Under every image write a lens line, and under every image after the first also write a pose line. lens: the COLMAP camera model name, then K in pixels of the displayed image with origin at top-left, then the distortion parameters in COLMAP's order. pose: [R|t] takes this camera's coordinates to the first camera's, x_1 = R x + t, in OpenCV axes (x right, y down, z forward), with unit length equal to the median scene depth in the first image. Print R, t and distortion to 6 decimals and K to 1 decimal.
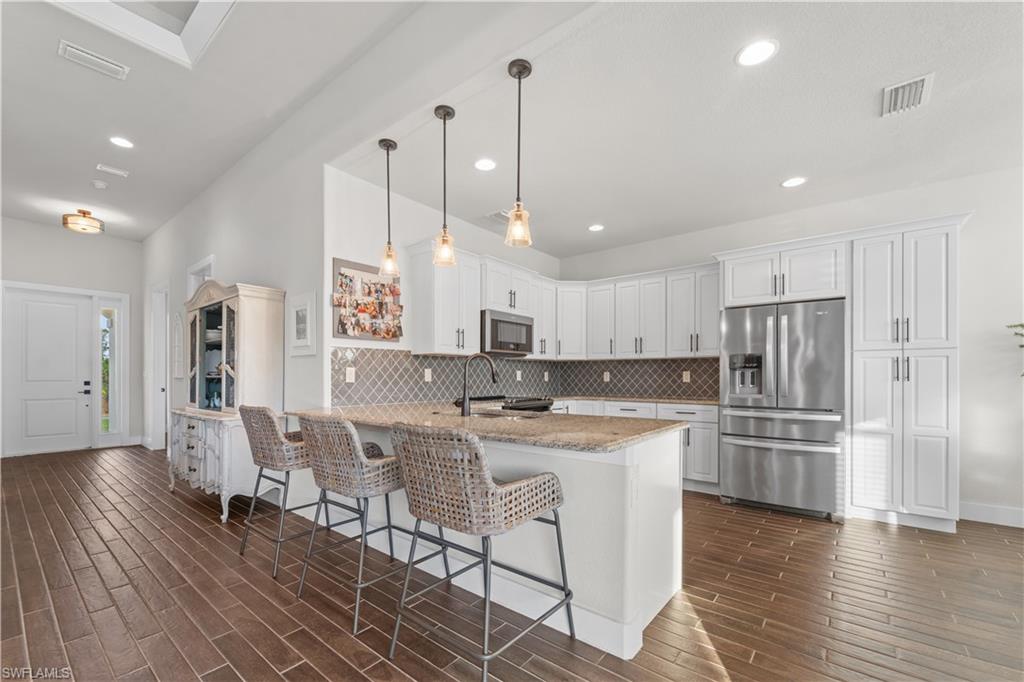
lens RADIAL K [[419.6, 0, 512.1], [0, 419.6, 375.4], [0, 0, 1]] dist [0.003639, -0.000572]
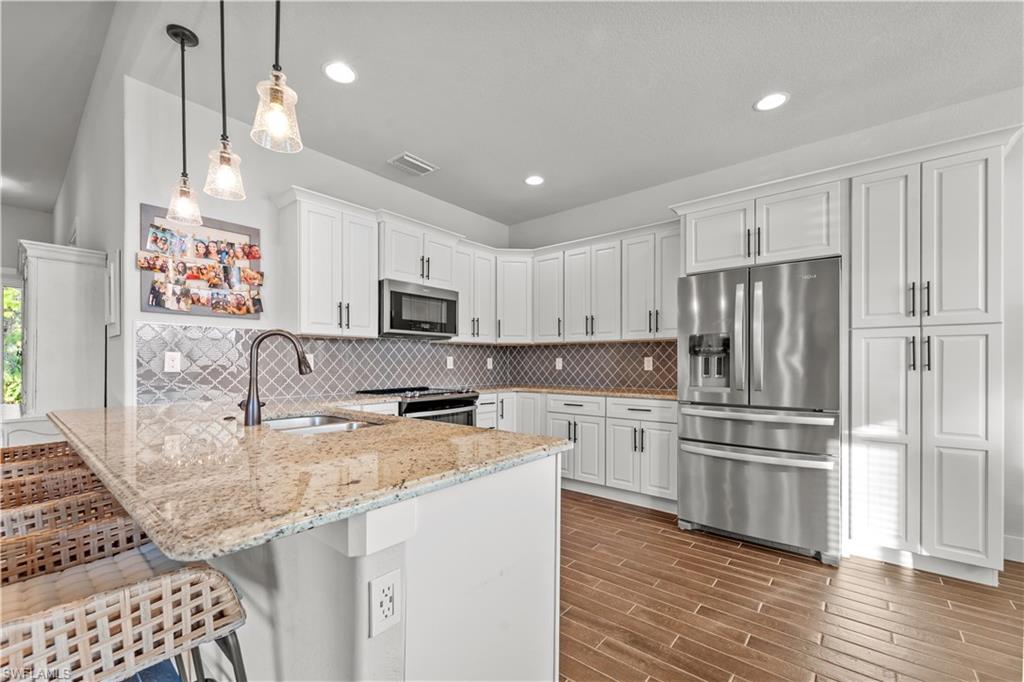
lens RADIAL K [[419.6, 0, 510.3], [0, 419.6, 361.7], [0, 0, 1]] dist [0.003639, -0.000572]
pose [[0.999914, -0.000638, -0.013124, 0.215115], [0.000637, 1.000000, -0.000053, -0.001395], [0.013124, 0.000044, 0.999914, 0.247335]]
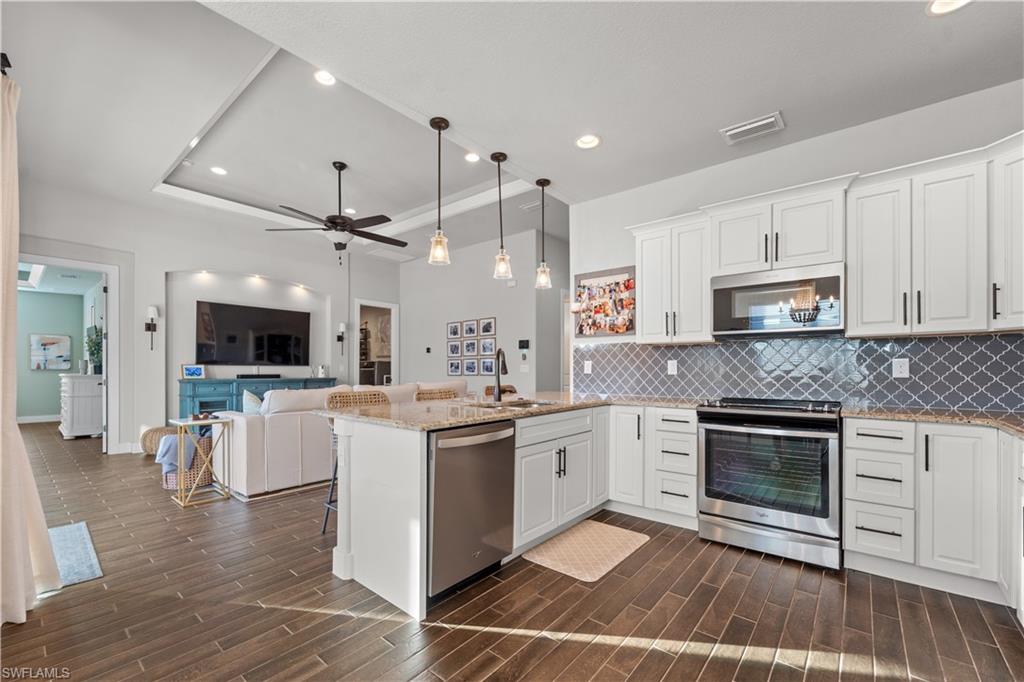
lens RADIAL K [[419.6, 0, 509.3], [0, 419.6, 365.9], [0, 0, 1]] dist [0.003639, -0.000572]
pose [[-0.011247, -0.003579, -0.999930, 0.781212], [-0.000872, 0.999993, -0.003569, -0.000473], [0.999936, 0.000831, -0.011250, 0.751425]]
